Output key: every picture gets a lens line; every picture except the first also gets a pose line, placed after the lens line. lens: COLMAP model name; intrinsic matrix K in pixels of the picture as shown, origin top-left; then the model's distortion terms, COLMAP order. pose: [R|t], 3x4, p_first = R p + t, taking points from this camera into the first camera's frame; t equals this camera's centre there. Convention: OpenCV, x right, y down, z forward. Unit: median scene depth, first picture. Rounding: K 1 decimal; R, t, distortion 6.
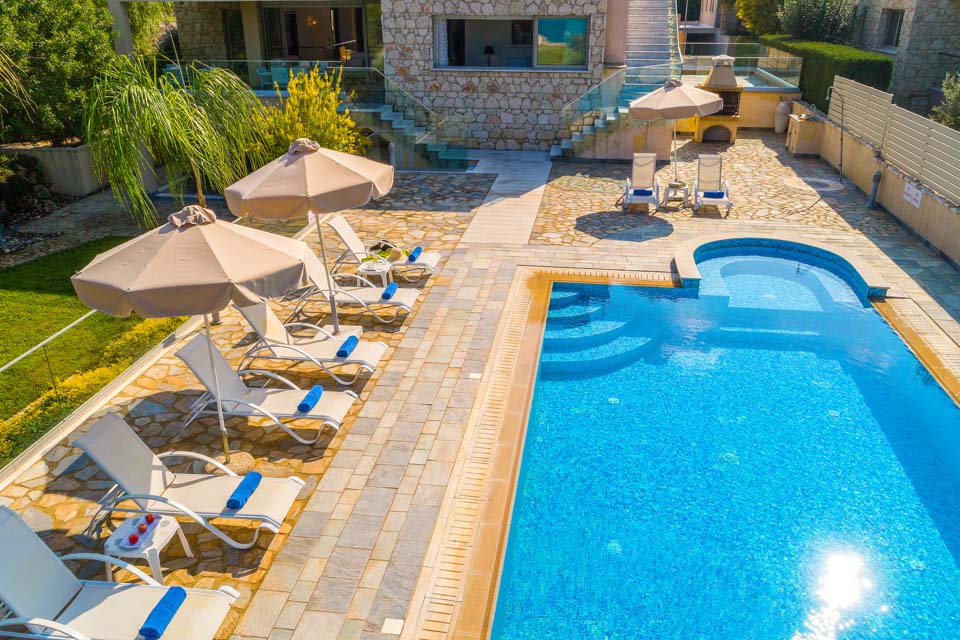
lens RADIAL K [[762.7, 0, 480.0], [0, 762.7, 320.0], [0, 0, 1]] dist [-0.006870, 0.005571]
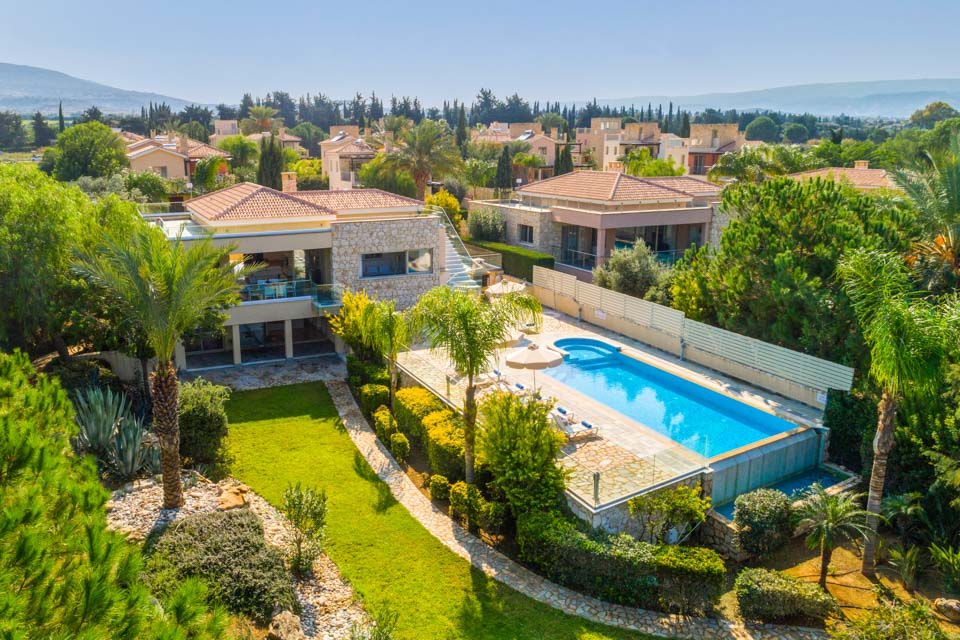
lens RADIAL K [[756.7, 0, 419.7], [0, 756.7, 322.5], [0, 0, 1]] dist [0.010206, 0.003596]
pose [[0.865189, -0.124221, 0.485815, -0.866274], [0.208624, 0.970171, -0.123469, 0.038208], [-0.455986, 0.208176, 0.865297, -0.680281]]
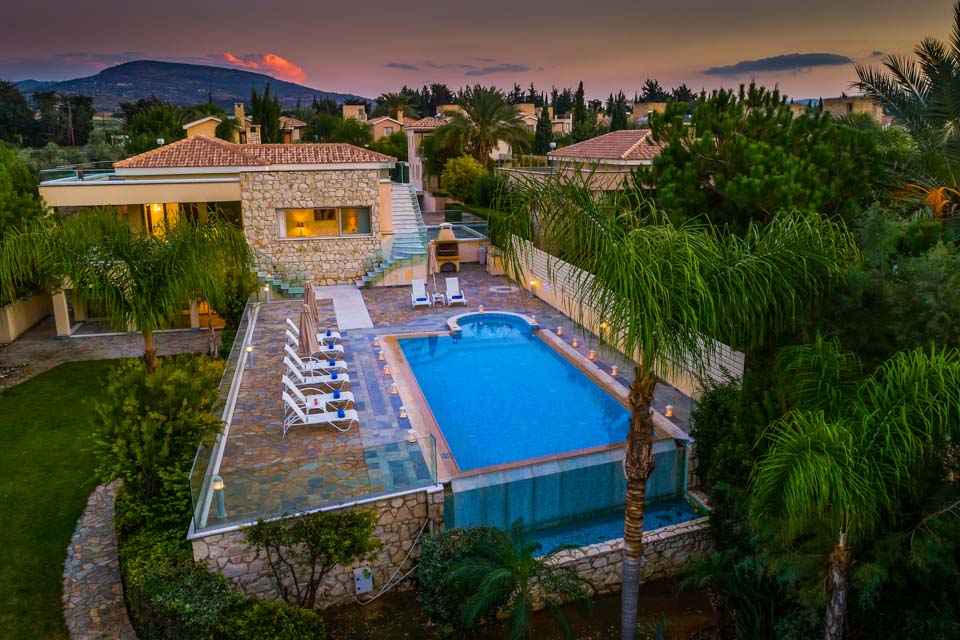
lens RADIAL K [[762.7, 0, 480.0], [0, 762.7, 320.0], [0, 0, 1]] dist [-0.006870, 0.005571]
pose [[0.930866, -0.089055, 0.354342, -0.251736], [0.151212, 0.976784, -0.151749, 0.147649], [-0.332602, 0.194839, 0.922721, -0.603653]]
